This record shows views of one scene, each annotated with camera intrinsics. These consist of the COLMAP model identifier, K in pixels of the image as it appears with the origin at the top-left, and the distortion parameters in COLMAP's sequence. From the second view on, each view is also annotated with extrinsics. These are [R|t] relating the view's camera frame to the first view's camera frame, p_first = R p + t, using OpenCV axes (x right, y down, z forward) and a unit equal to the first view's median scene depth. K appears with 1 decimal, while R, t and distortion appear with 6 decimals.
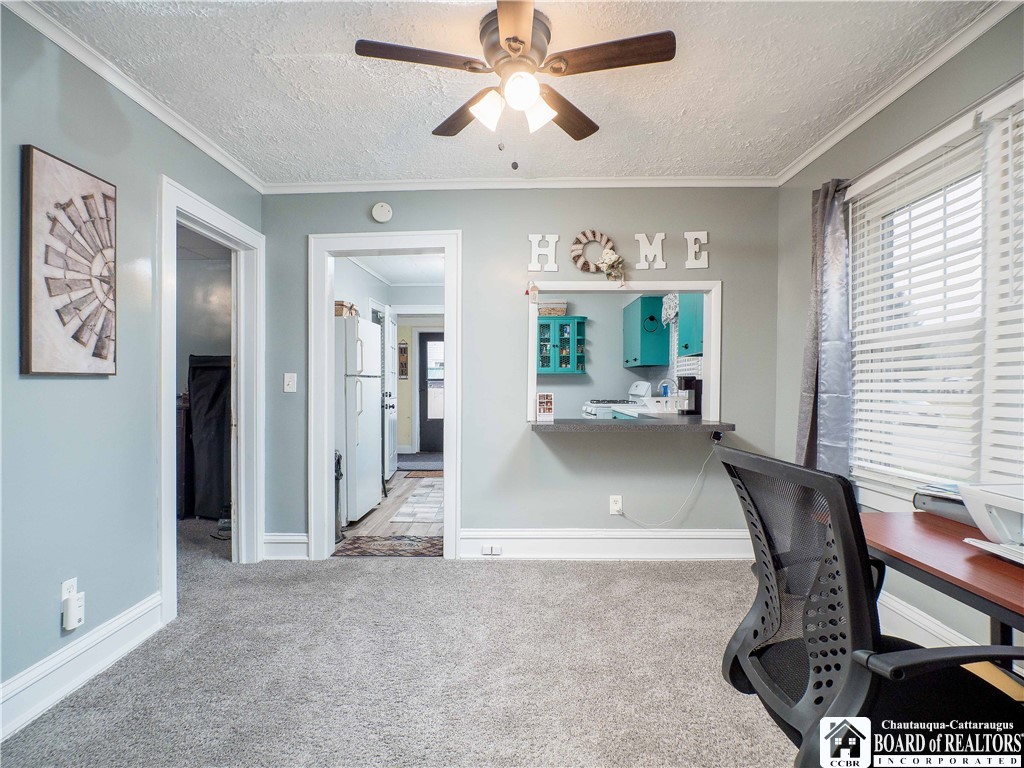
lens RADIAL K [[531.9, 0, 508.4], [0, 531.9, 392.3], [0, 0, 1]] dist [-0.000742, -0.017563]
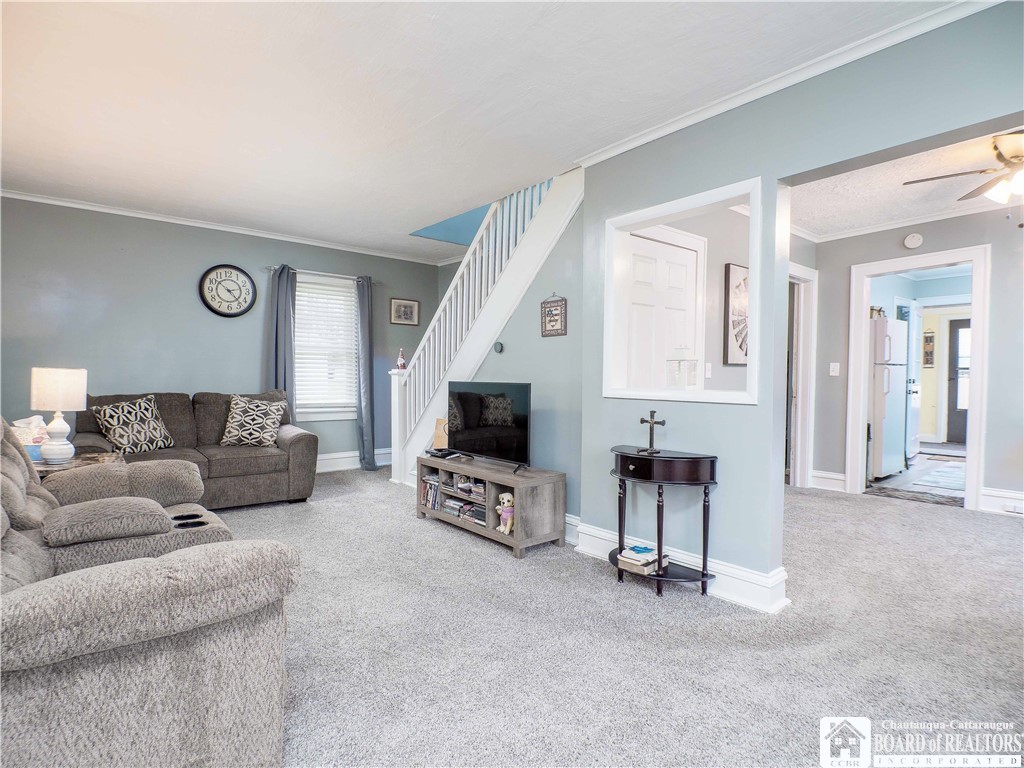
lens RADIAL K [[531.9, 0, 508.4], [0, 531.9, 392.3], [0, 0, 1]] dist [-0.000742, -0.017563]
pose [[0.648746, 0.023708, -0.760636, 0.109563], [-0.012643, 0.999712, 0.020376, 0.024869], [0.760900, -0.003602, 0.648859, -0.582685]]
